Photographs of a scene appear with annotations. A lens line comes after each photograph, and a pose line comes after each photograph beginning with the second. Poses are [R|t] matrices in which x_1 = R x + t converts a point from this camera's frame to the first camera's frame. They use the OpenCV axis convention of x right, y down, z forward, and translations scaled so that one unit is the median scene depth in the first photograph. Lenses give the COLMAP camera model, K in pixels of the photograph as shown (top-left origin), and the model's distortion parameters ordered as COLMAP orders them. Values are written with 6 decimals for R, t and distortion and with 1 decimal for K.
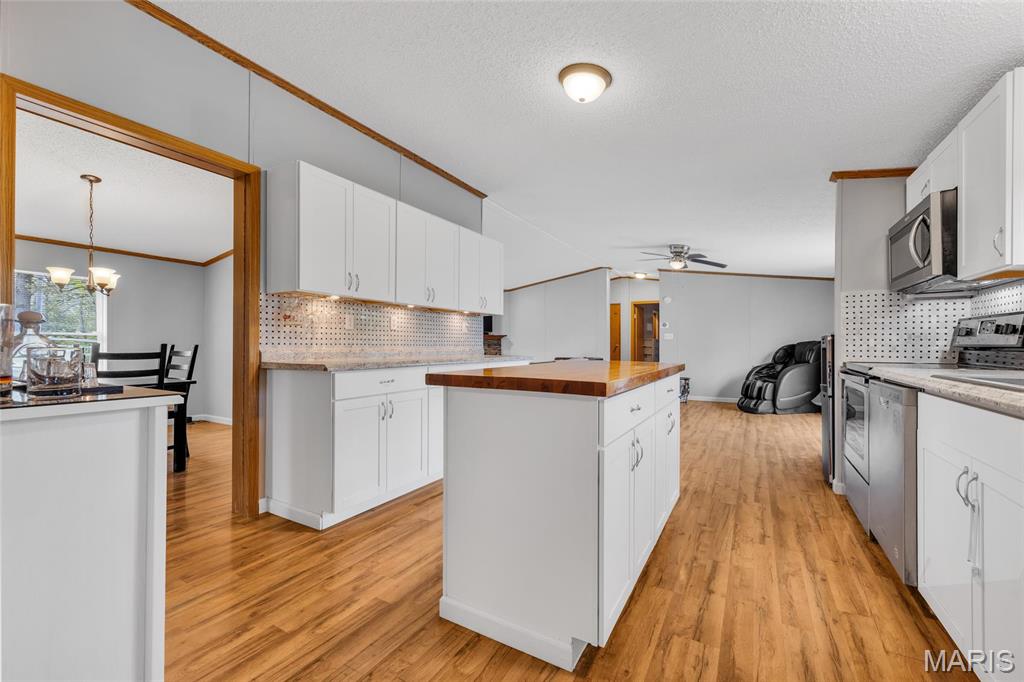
lens RADIAL K [[419.6, 0, 517.0], [0, 419.6, 340.7], [0, 0, 1]] dist [0.005730, -0.001064]
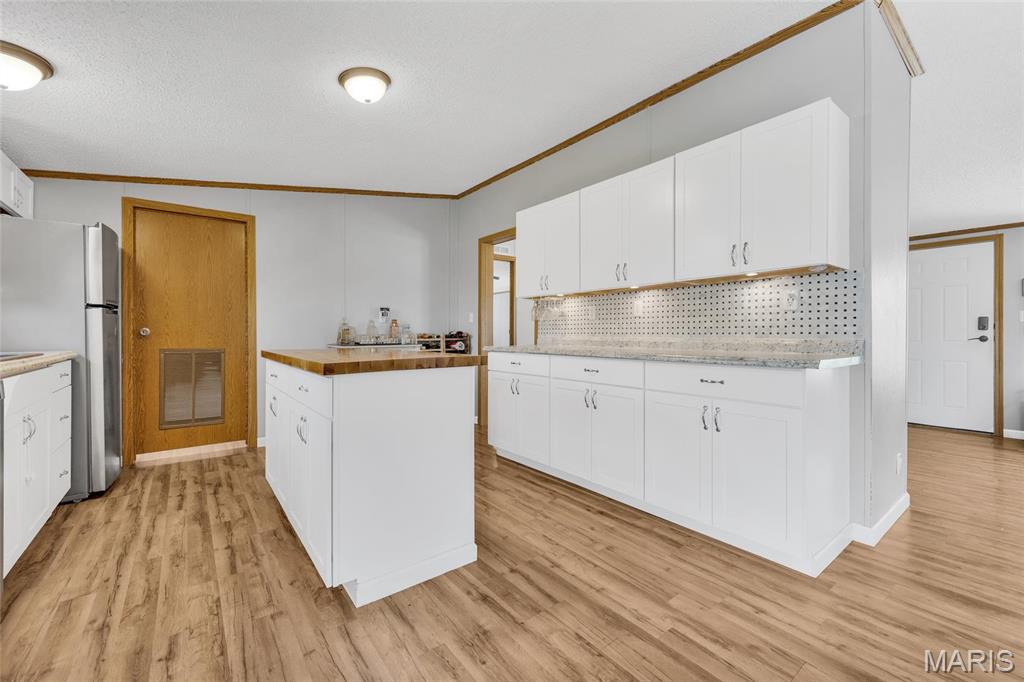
lens RADIAL K [[419.6, 0, 511.7], [0, 419.6, 333.2], [0, 0, 1]] dist [0.005730, -0.001064]
pose [[-0.385572, -0.005340, -0.922662, 0.989967], [0.009377, 0.999909, -0.009705, 0.024184], [0.922630, -0.012394, -0.385487, 1.747621]]
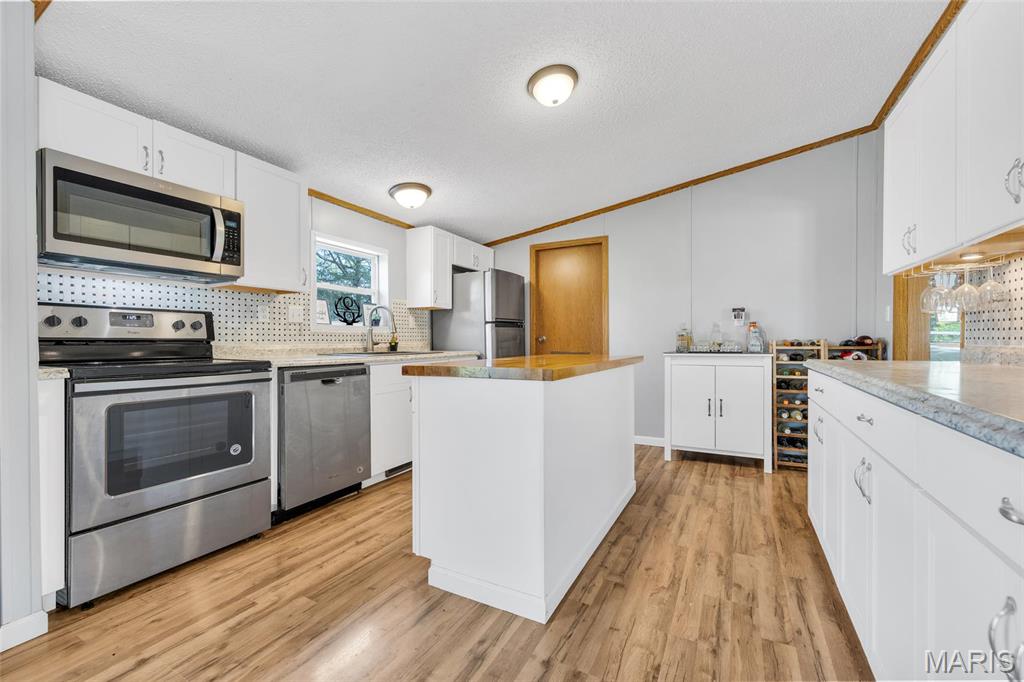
lens RADIAL K [[419.6, 0, 515.6], [0, 419.6, 342.7], [0, 0, 1]] dist [0.005730, -0.001064]
pose [[-0.999577, -0.002031, -0.029023, 0.279726], [-0.001850, 0.999979, -0.006263, 0.024732], [0.029035, -0.006207, -0.999559, 2.036374]]
